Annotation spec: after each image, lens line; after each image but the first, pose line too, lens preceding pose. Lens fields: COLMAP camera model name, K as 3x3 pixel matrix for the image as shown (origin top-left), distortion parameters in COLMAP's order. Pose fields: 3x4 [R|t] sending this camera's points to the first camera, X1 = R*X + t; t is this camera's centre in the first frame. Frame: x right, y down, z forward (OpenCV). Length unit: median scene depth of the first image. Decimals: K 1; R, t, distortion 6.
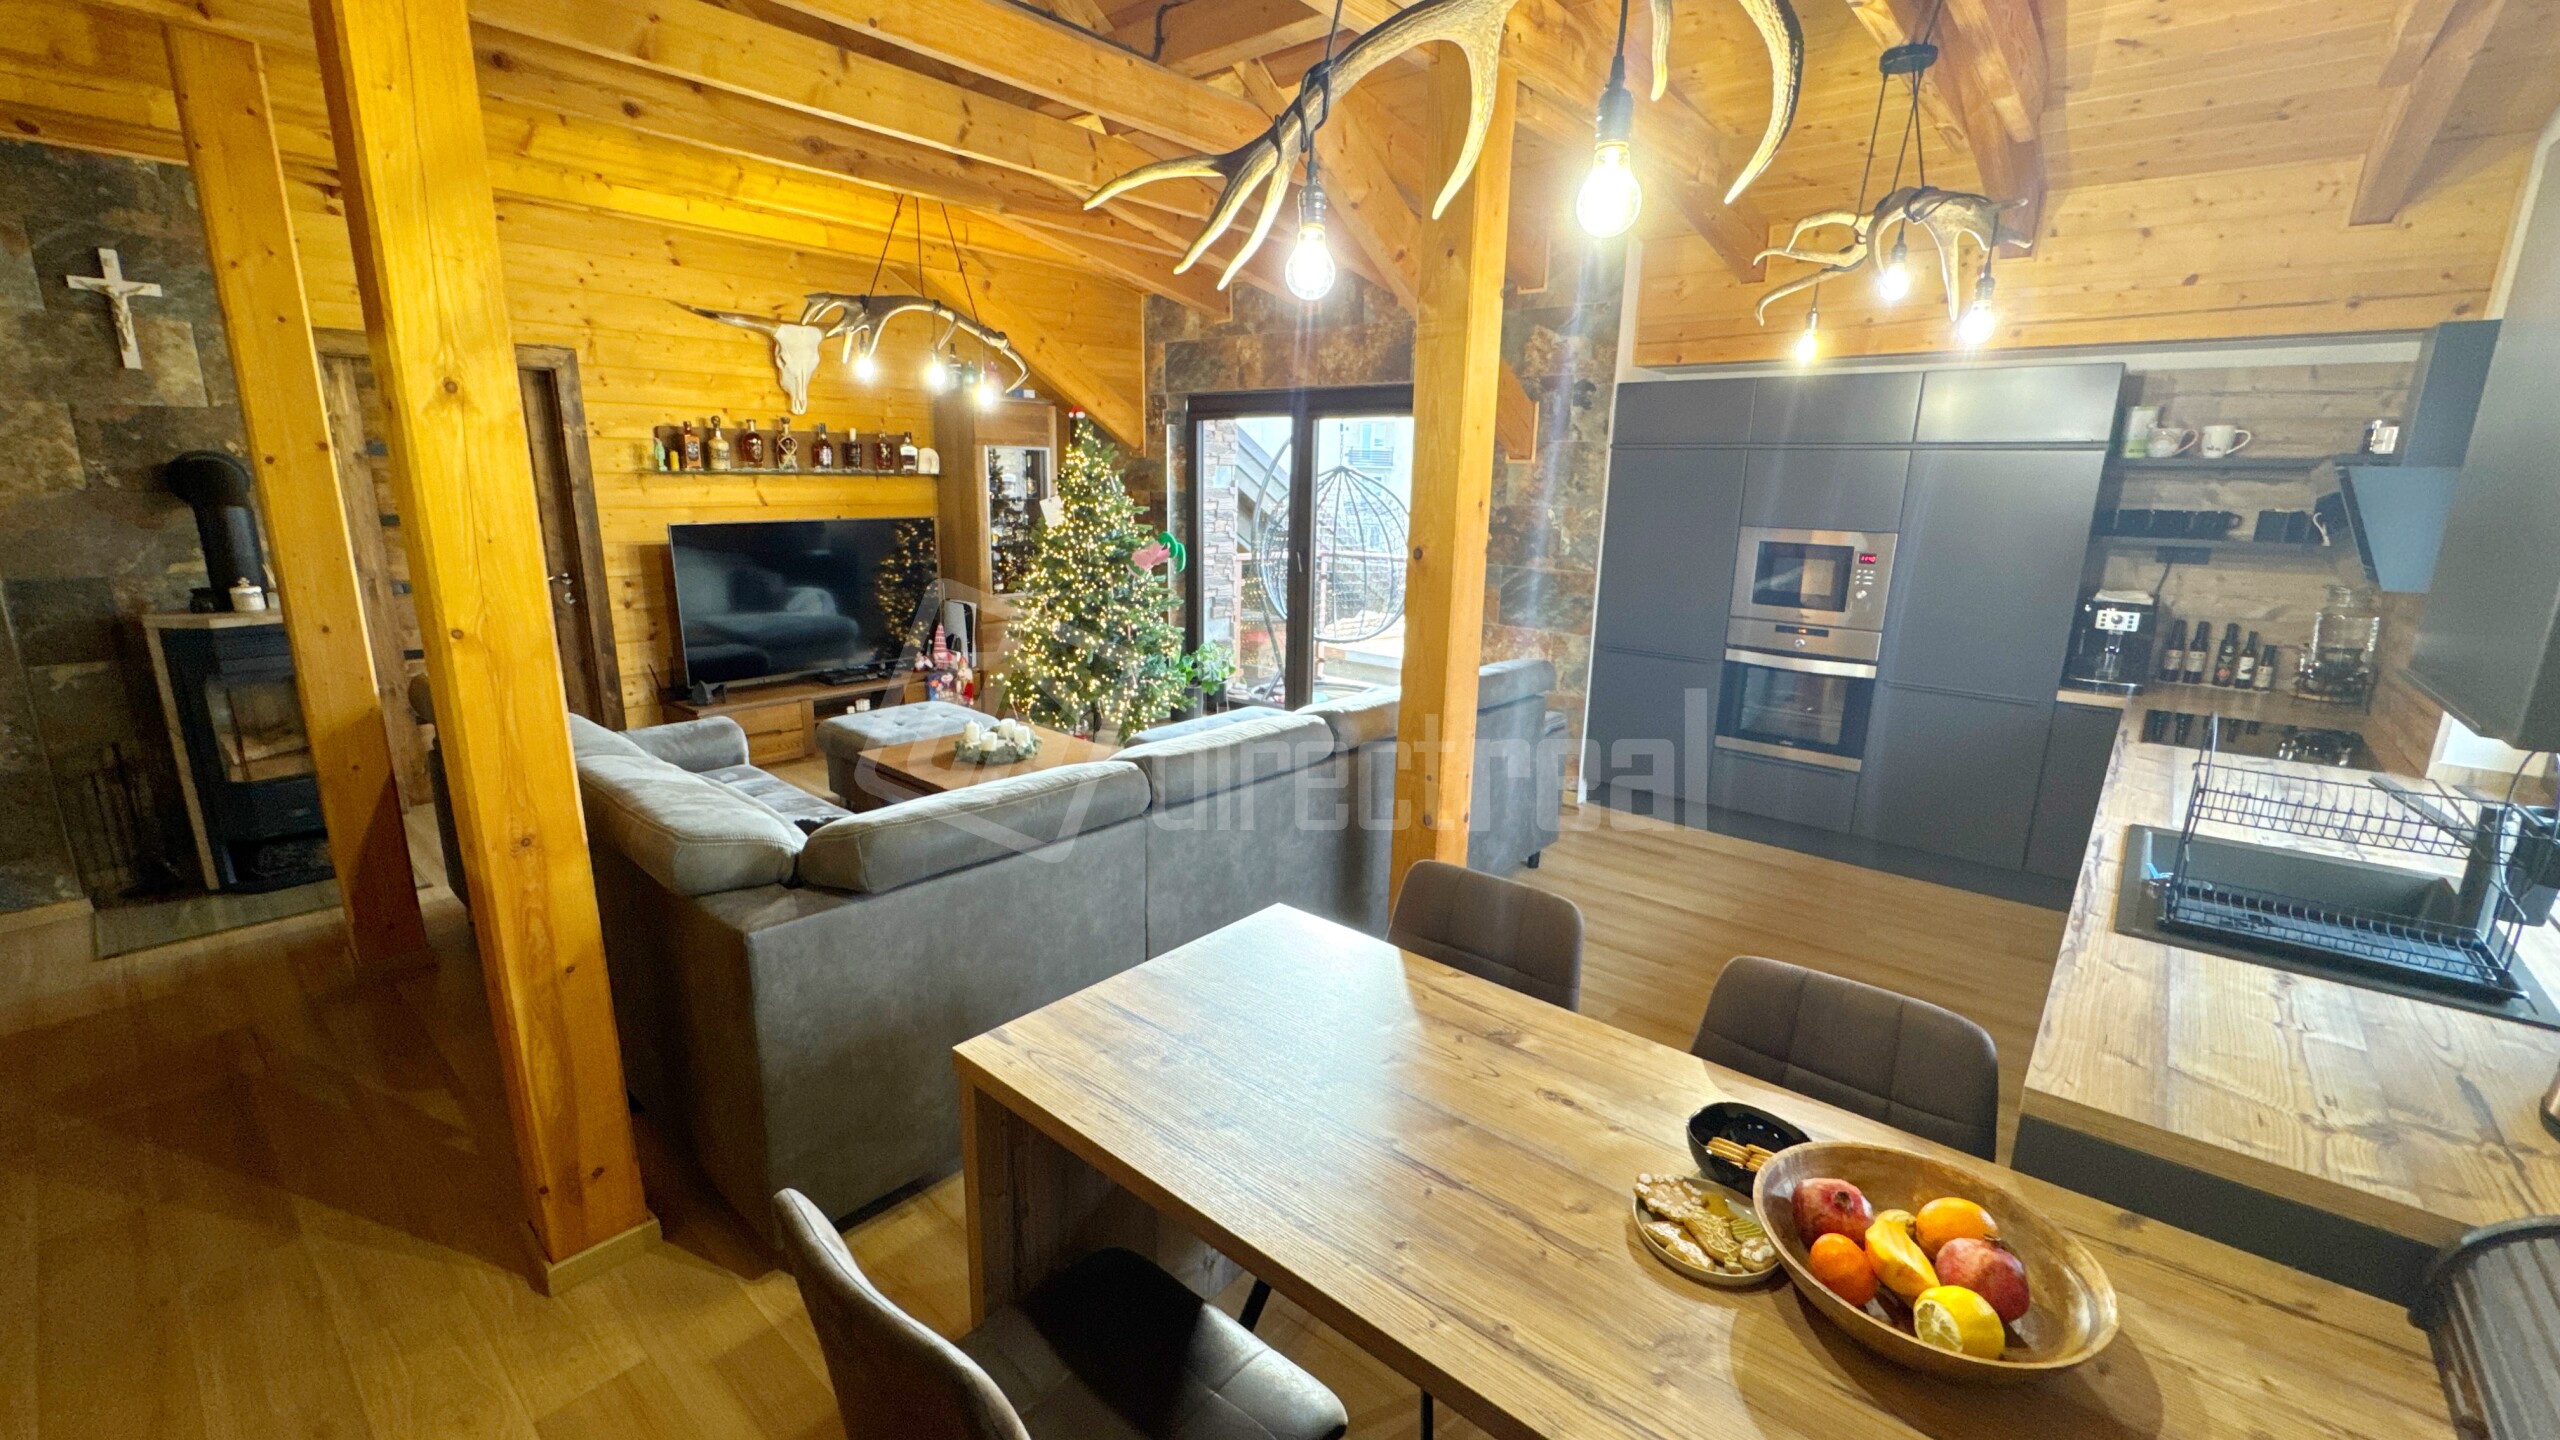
lens RADIAL K [[1030.9, 0, 1278.6], [0, 1030.9, 722.3], [0, 0, 1]] dist [-0.001854, -0.000446]
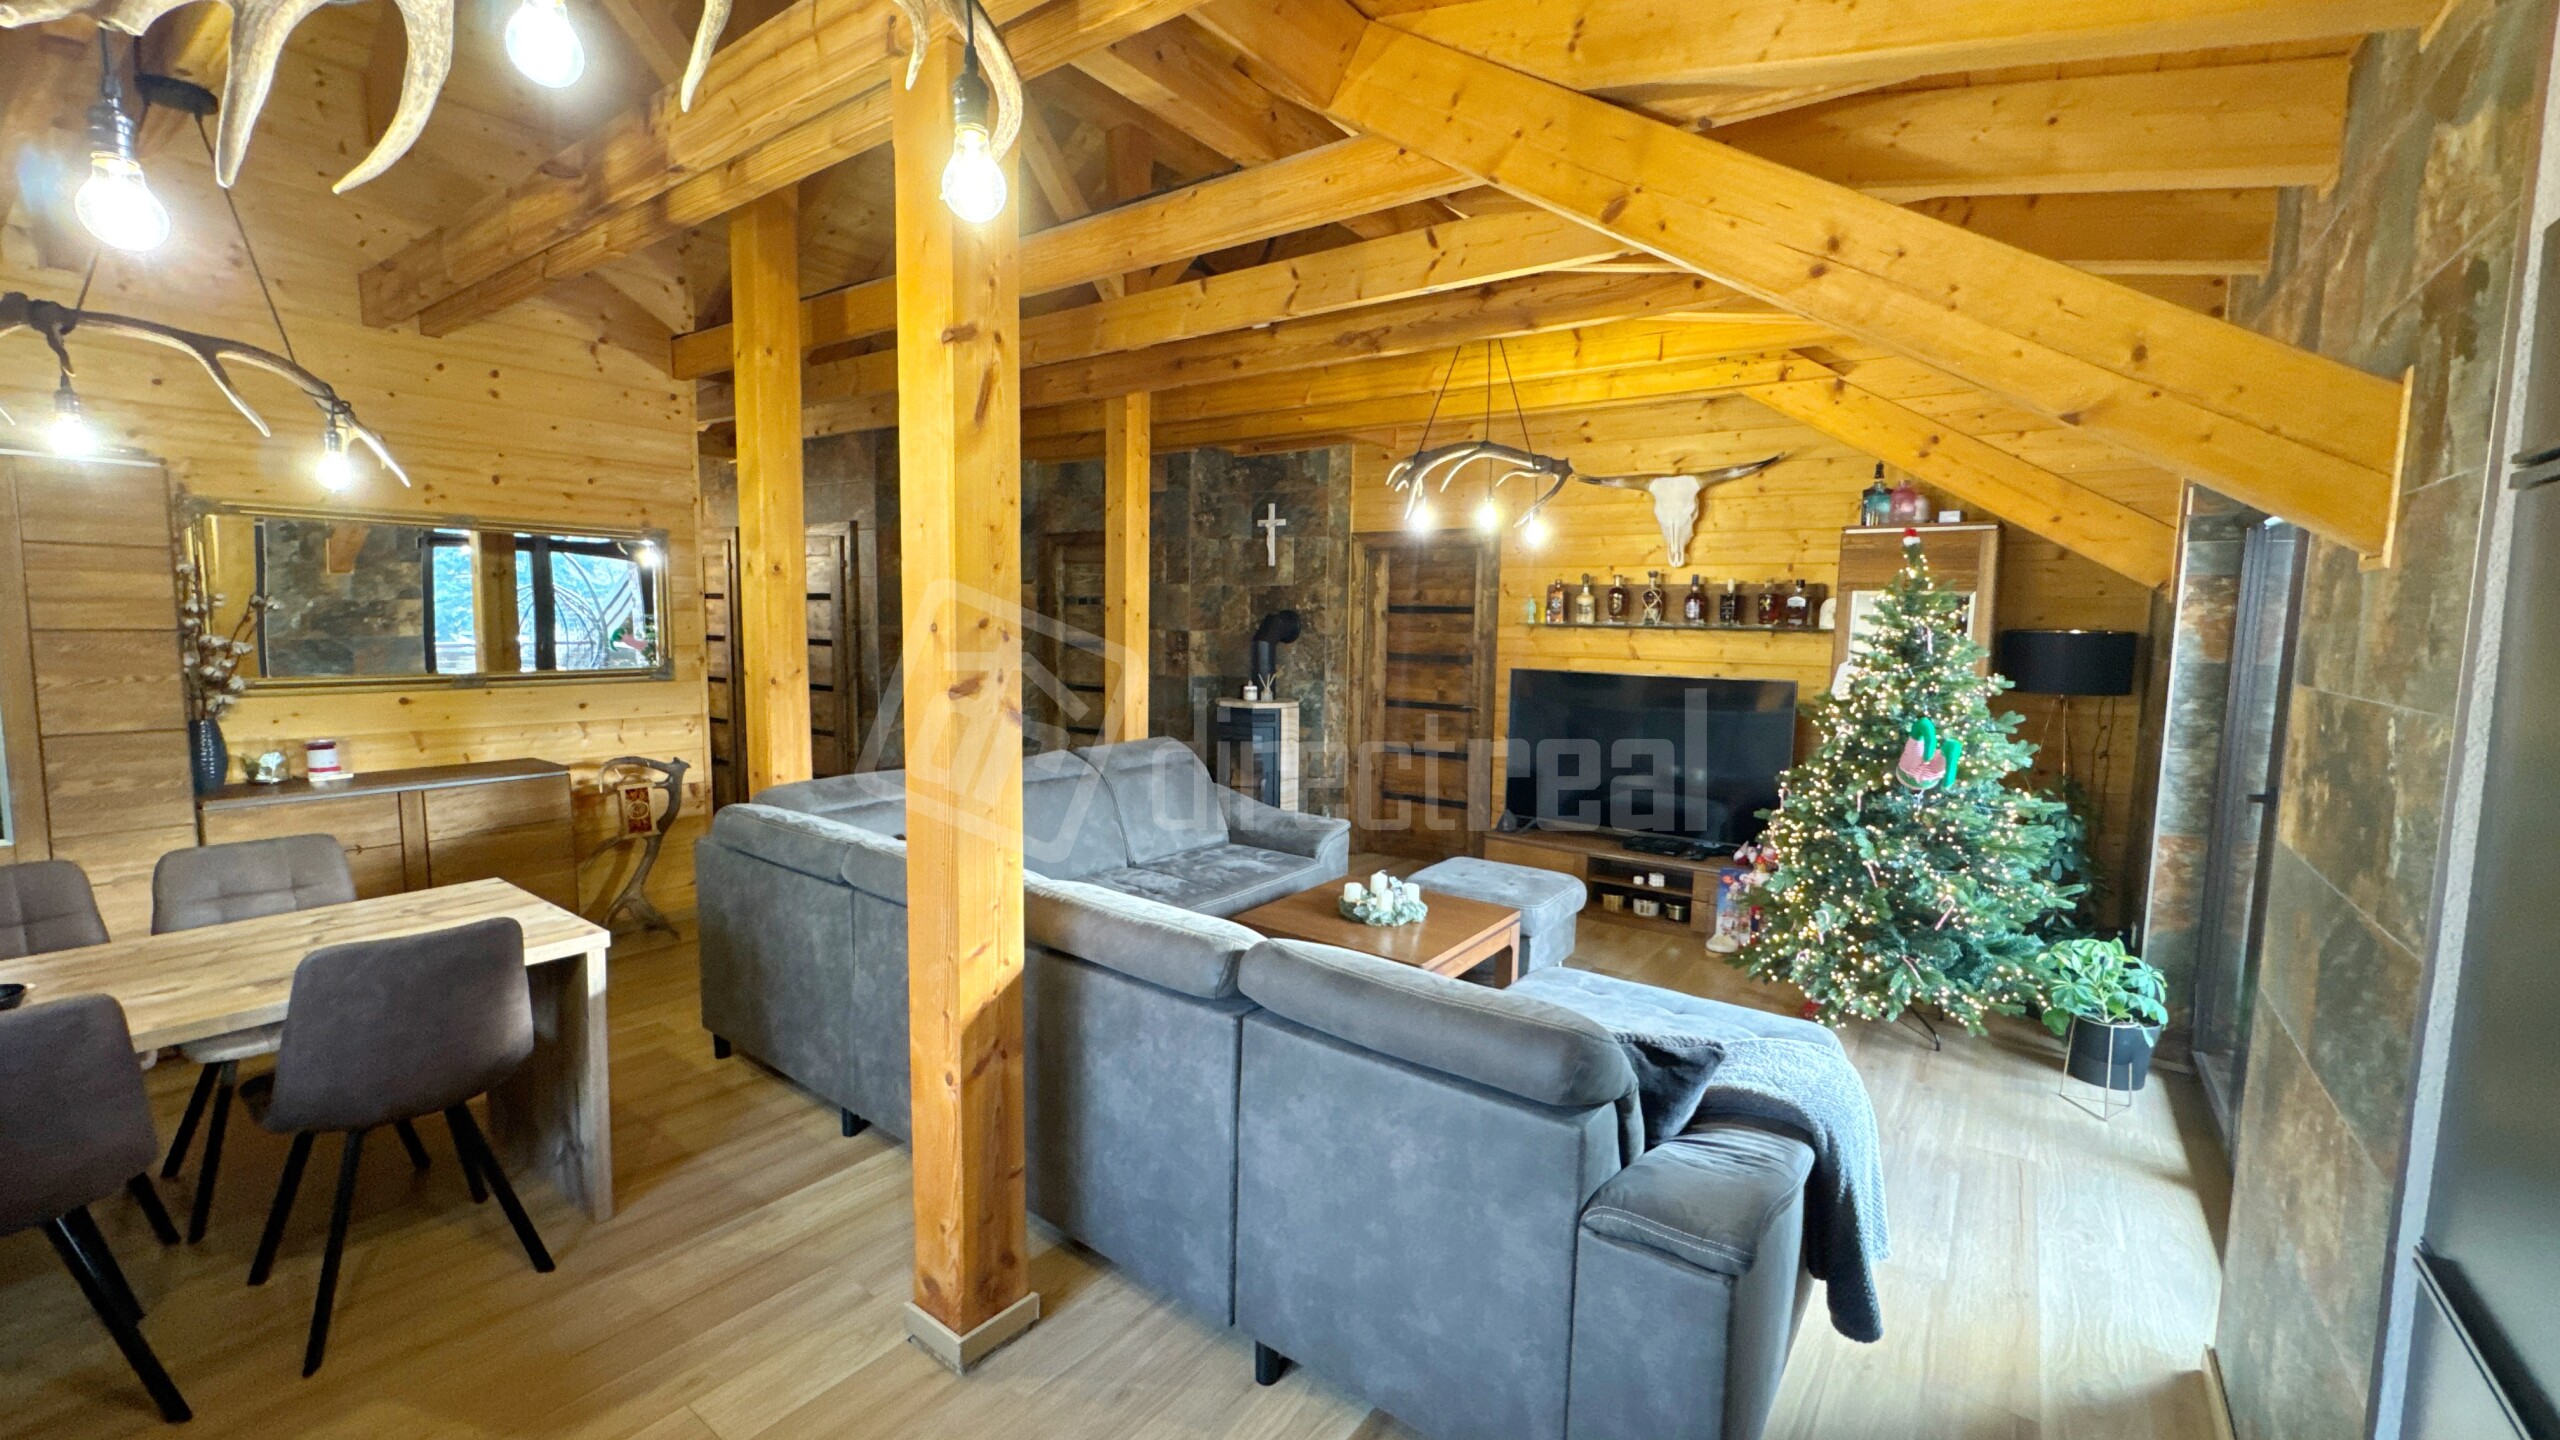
lens RADIAL K [[1030.9, 0, 1278.6], [0, 1030.9, 722.3], [0, 0, 1]] dist [-0.001854, -0.000446]
pose [[0.071667, 0.088932, -0.993456, 0.536025], [-0.249361, 0.965986, 0.068485, -0.152897], [0.965755, 0.242821, 0.091405, 0.679363]]
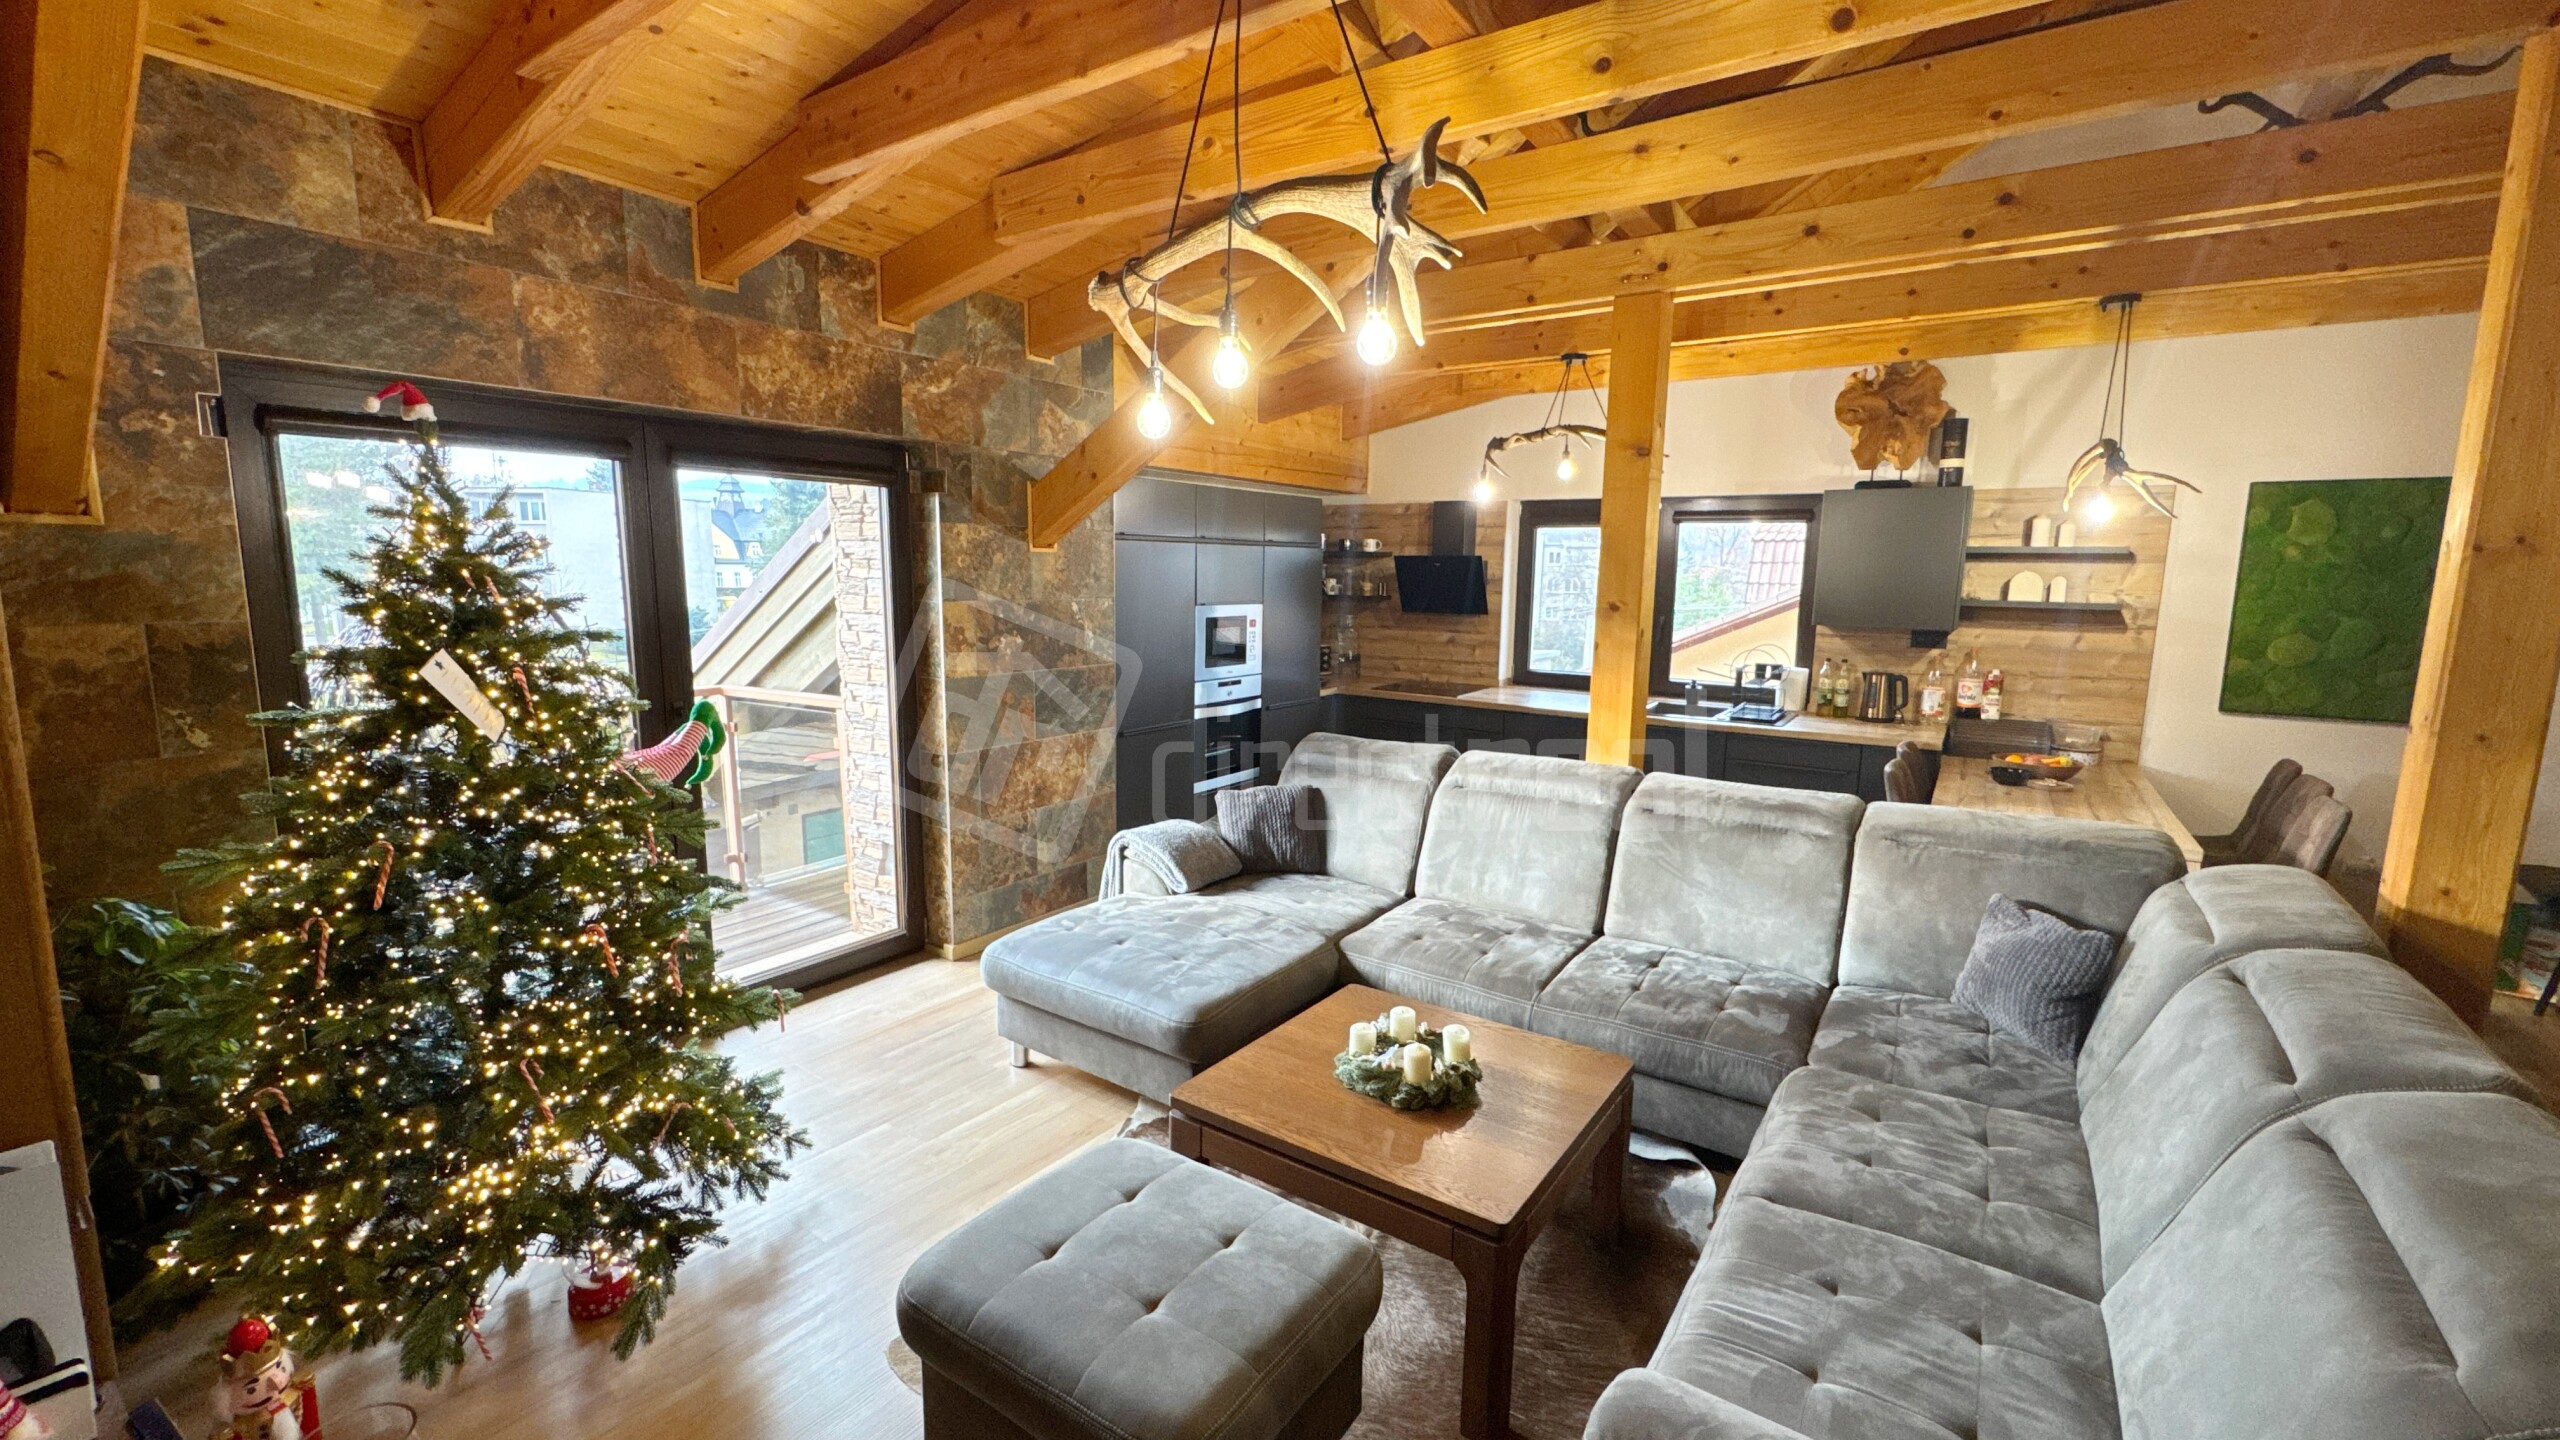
lens RADIAL K [[1030.9, 0, 1278.6], [0, 1030.9, 722.3], [0, 0, 1]] dist [-0.001854, -0.000446]
pose [[-0.100028, -0.167363, 0.980808, -0.678283], [0.222324, 0.957069, 0.185986, -0.236931], [-0.969828, 0.236661, -0.058525, 0.912249]]
